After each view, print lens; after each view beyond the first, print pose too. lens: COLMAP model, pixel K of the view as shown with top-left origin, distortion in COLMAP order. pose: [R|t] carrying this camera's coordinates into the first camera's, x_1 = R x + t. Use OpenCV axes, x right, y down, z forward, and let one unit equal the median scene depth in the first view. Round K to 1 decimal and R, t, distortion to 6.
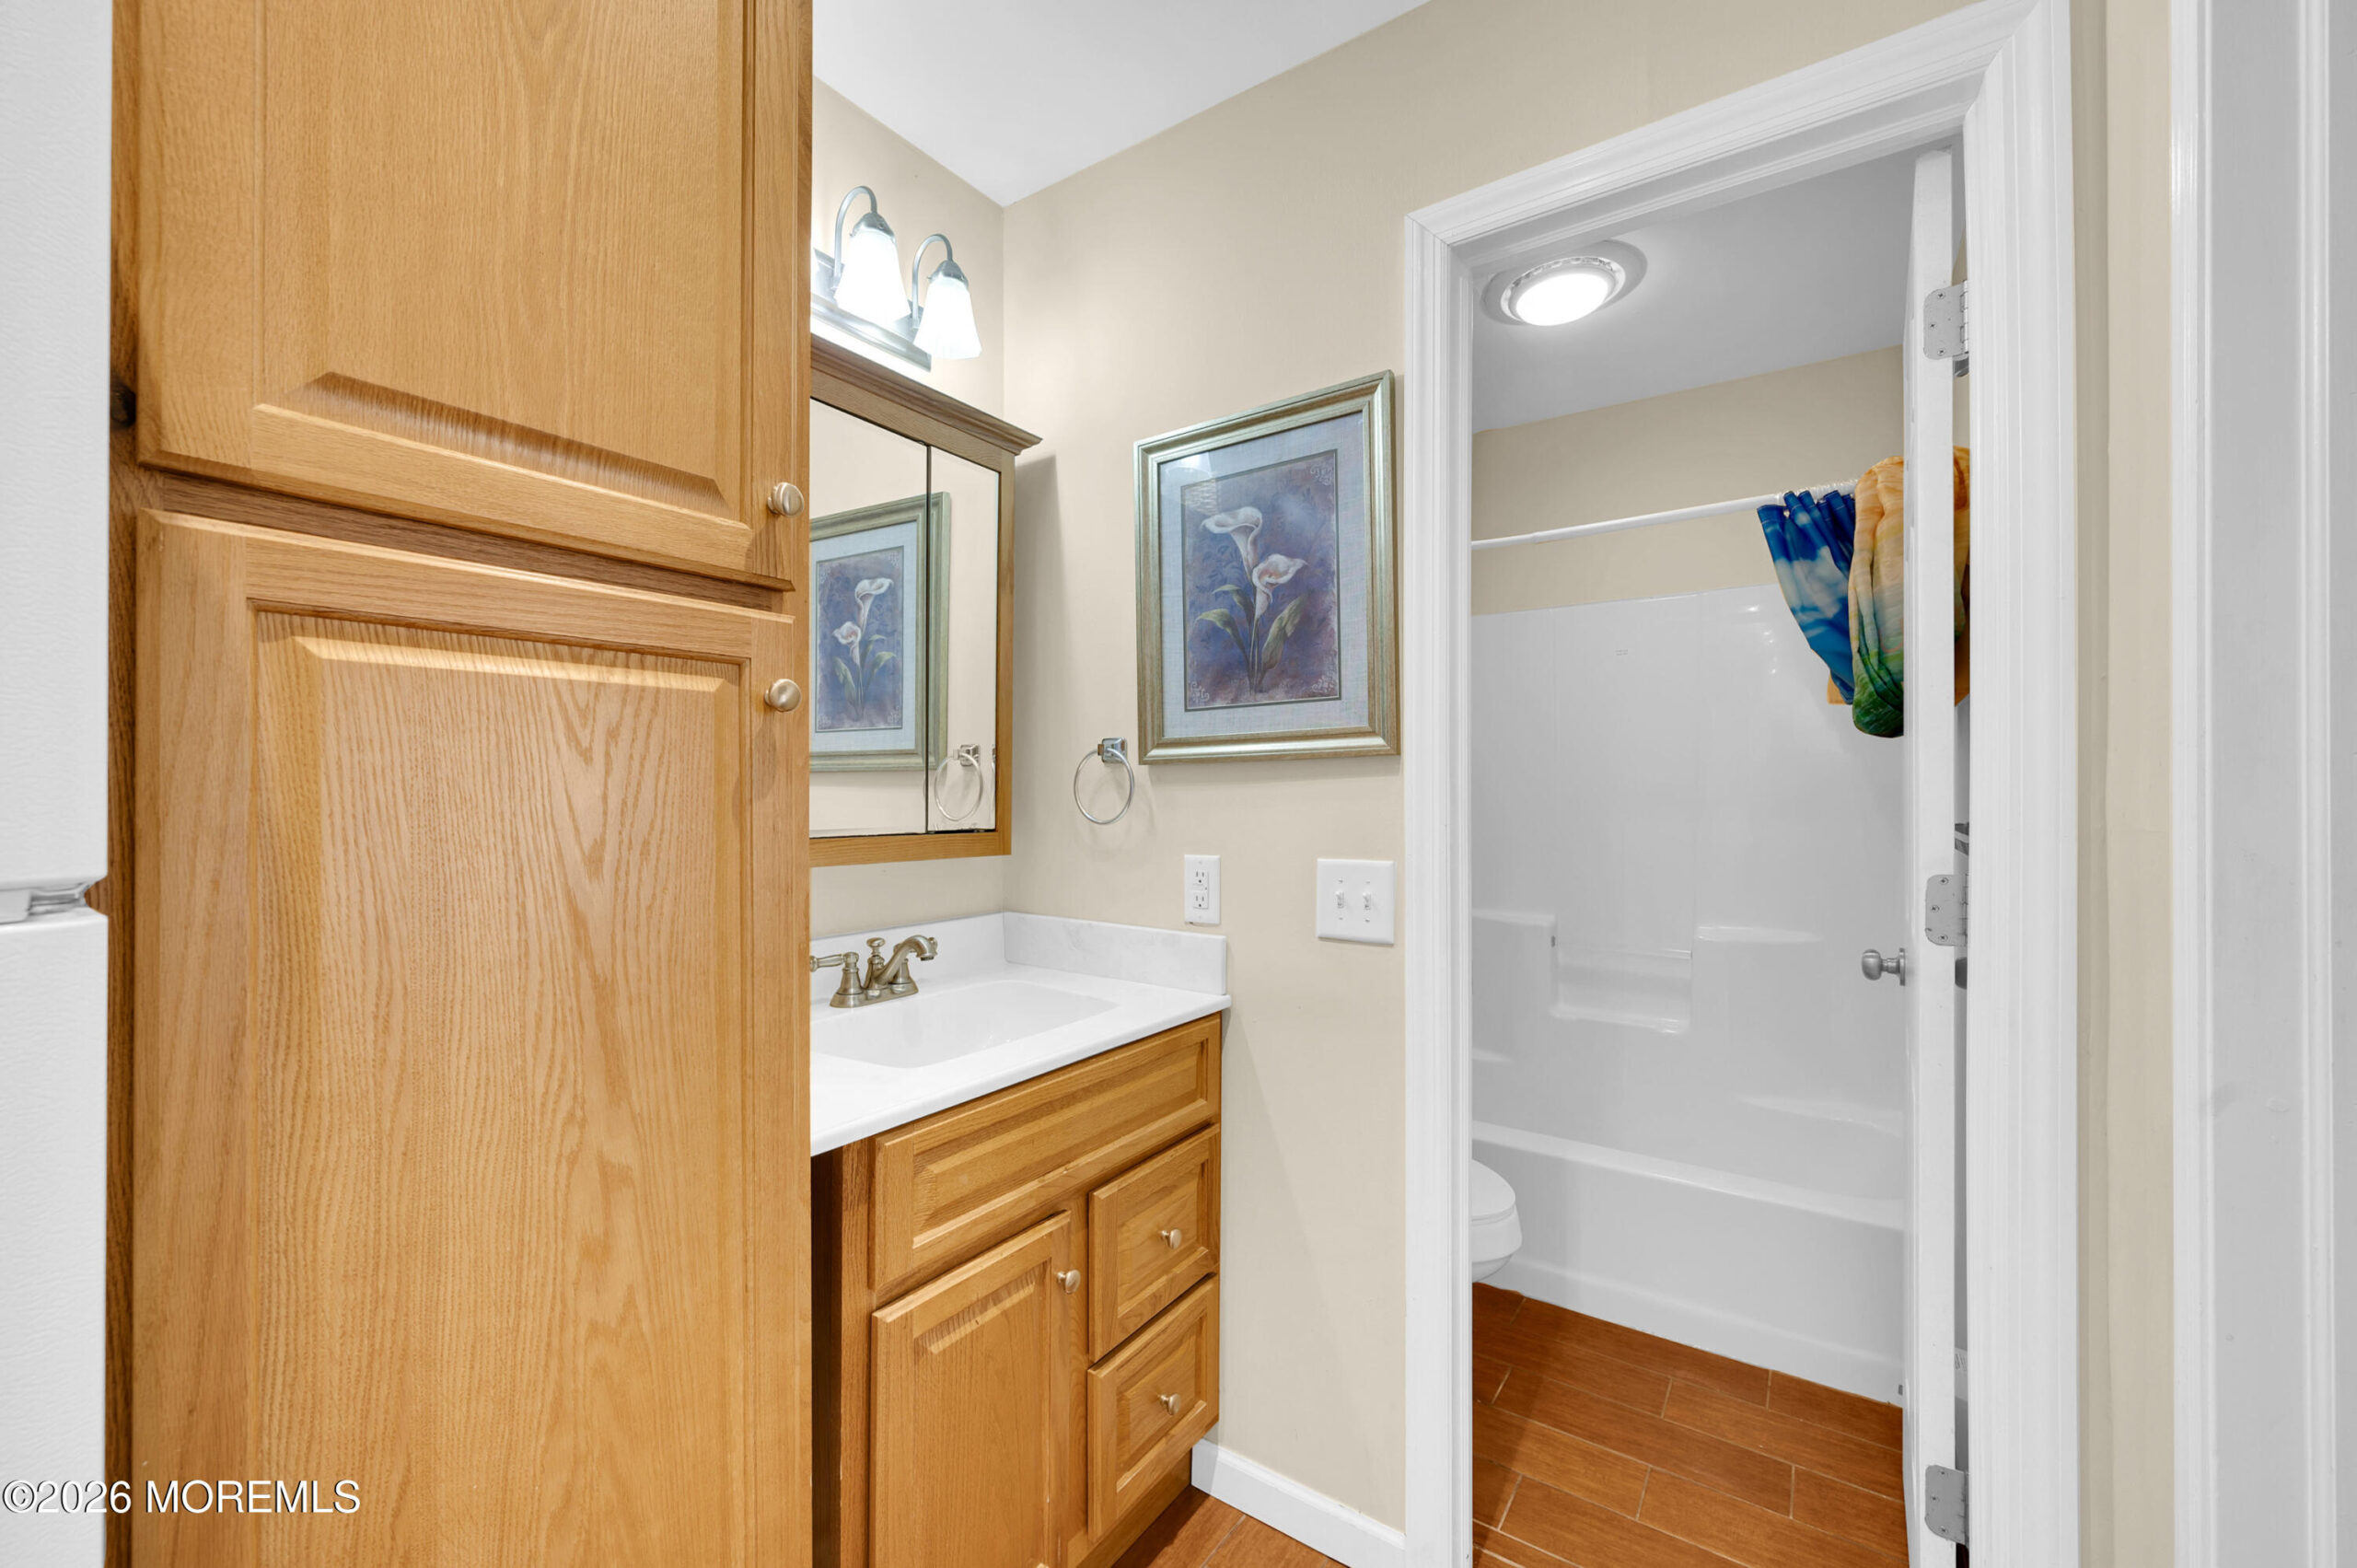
lens RADIAL K [[929.8, 0, 1178.5], [0, 929.8, 784.0], [0, 0, 1]] dist [-0.001074, -0.000178]
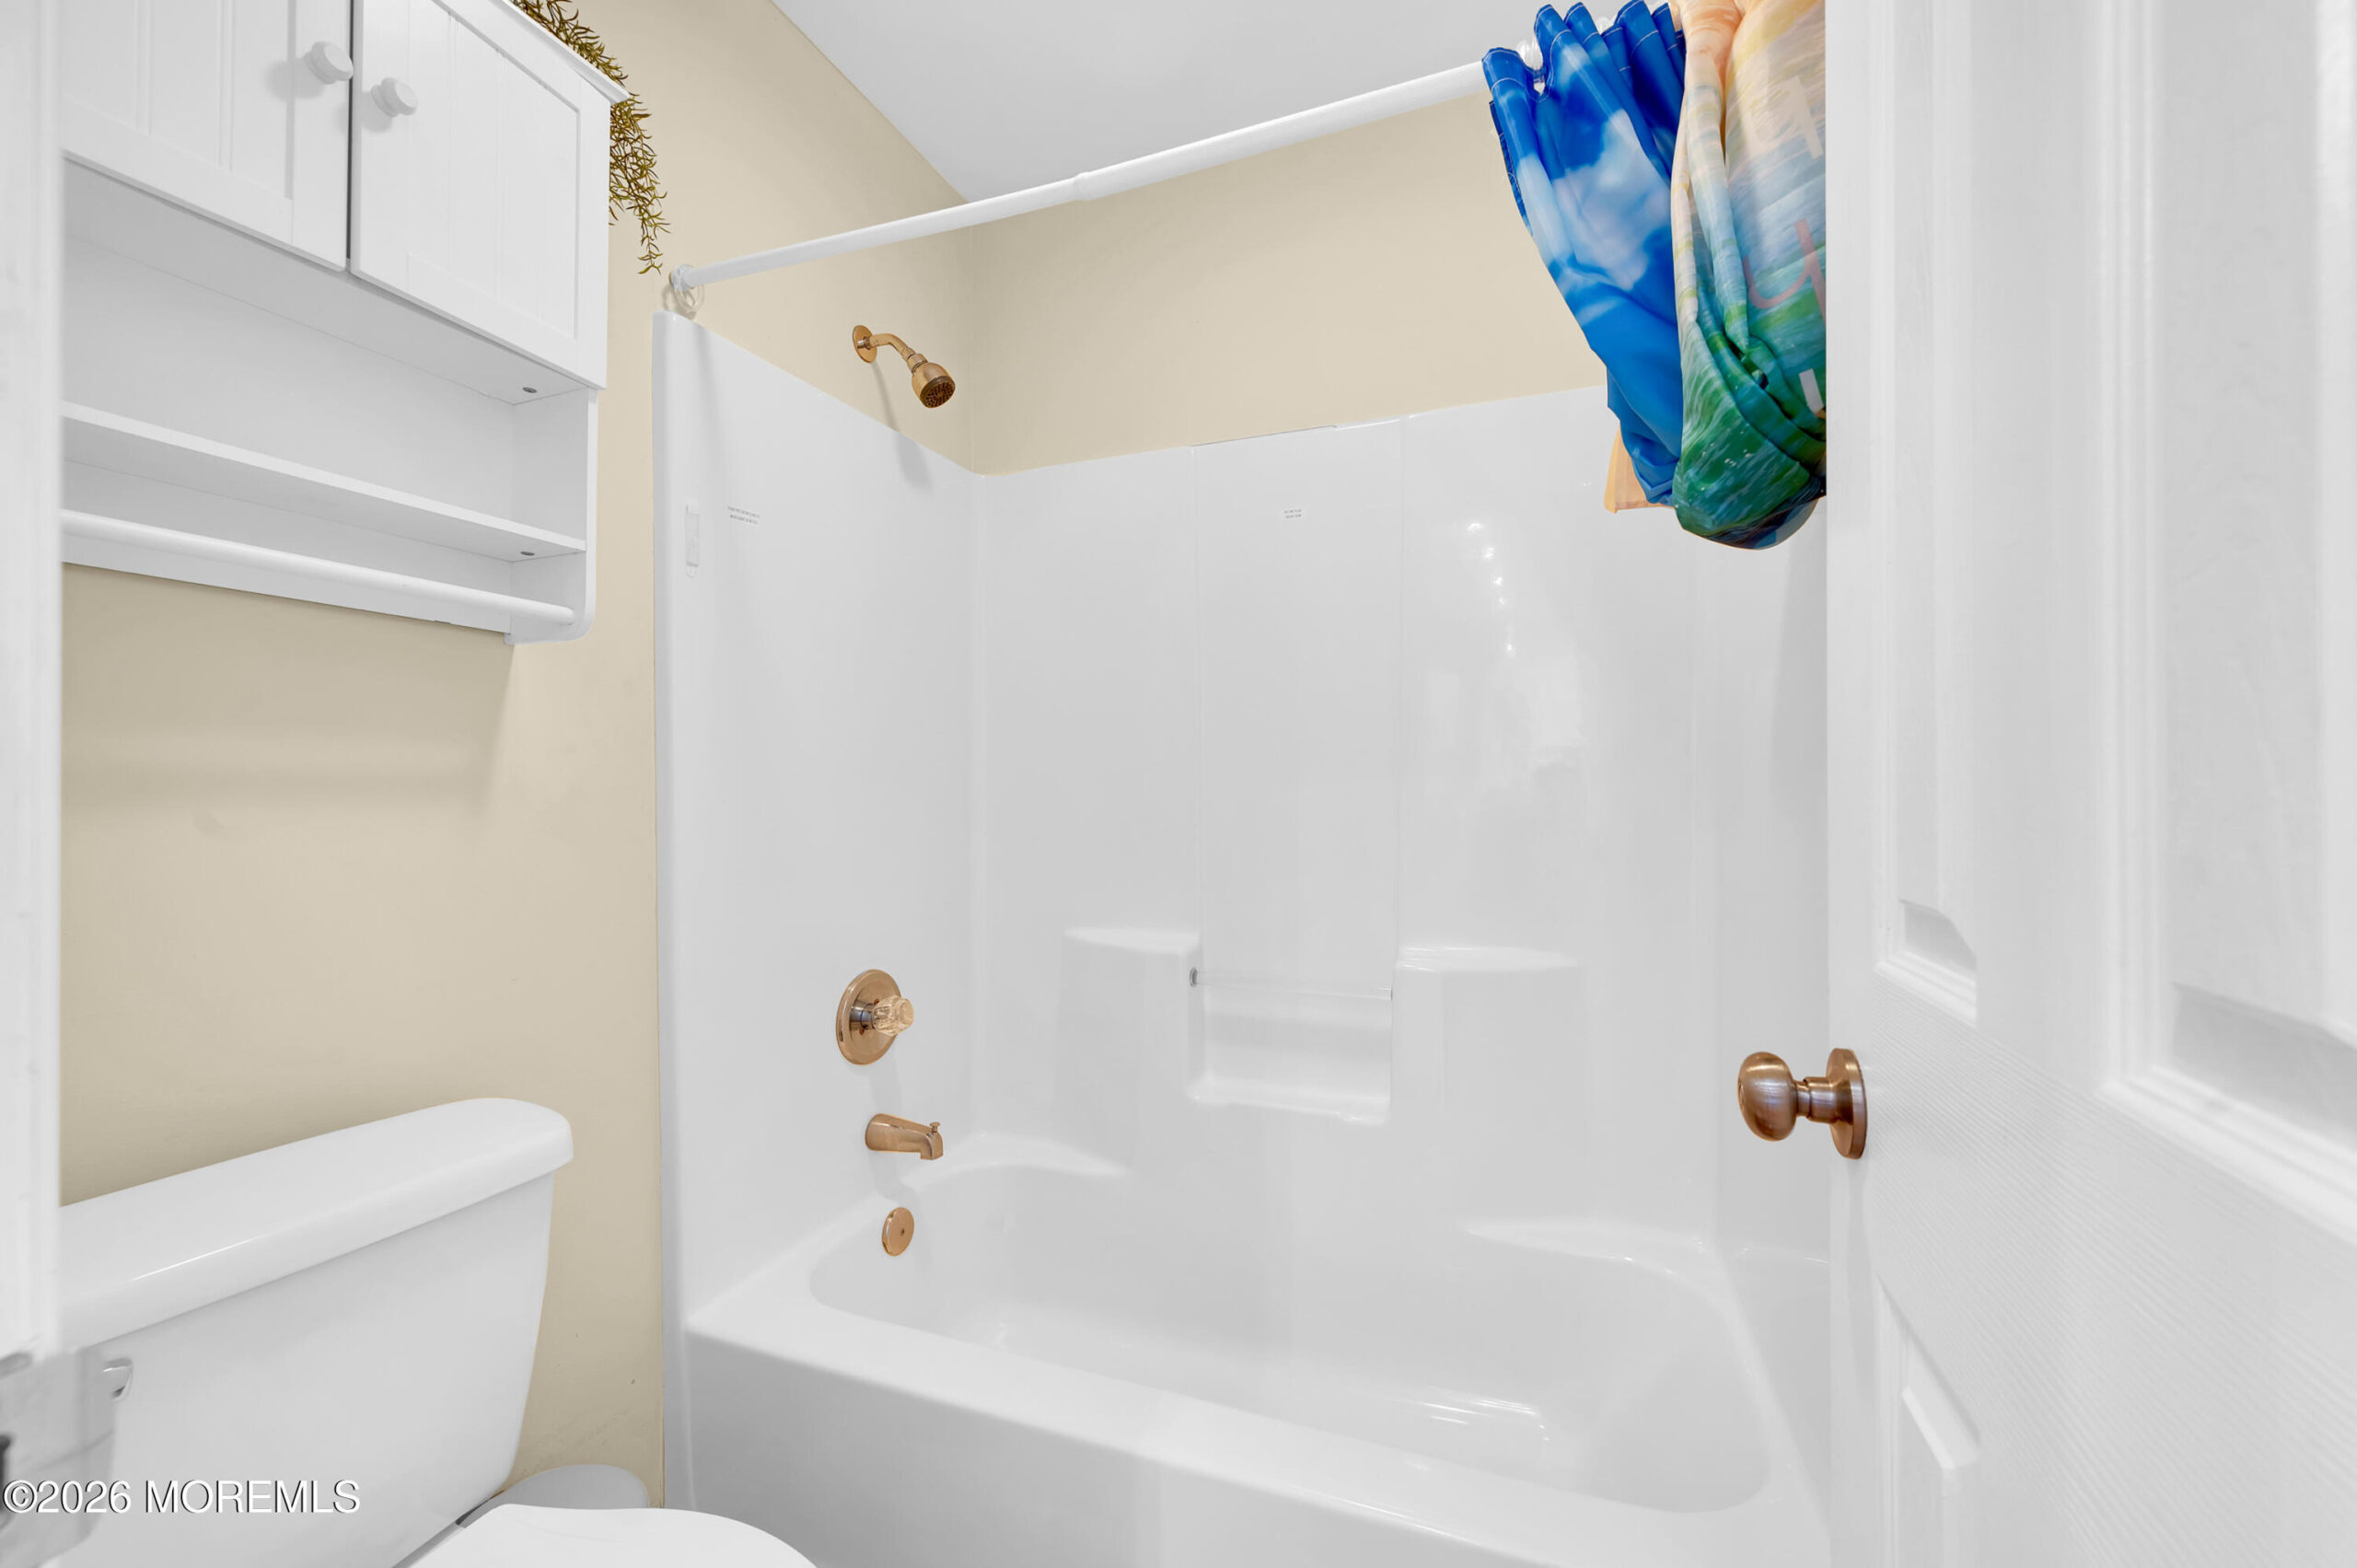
lens RADIAL K [[884.3, 0, 1178.5], [0, 884.3, 784.0], [0, 0, 1]] dist [-0.002252, -0.000217]
pose [[0.978812, -0.002005, 0.204752, 0.401162], [0.003353, 0.999975, -0.006234, 0.066593], [-0.204735, 0.006789, 0.978794, 0.630713]]
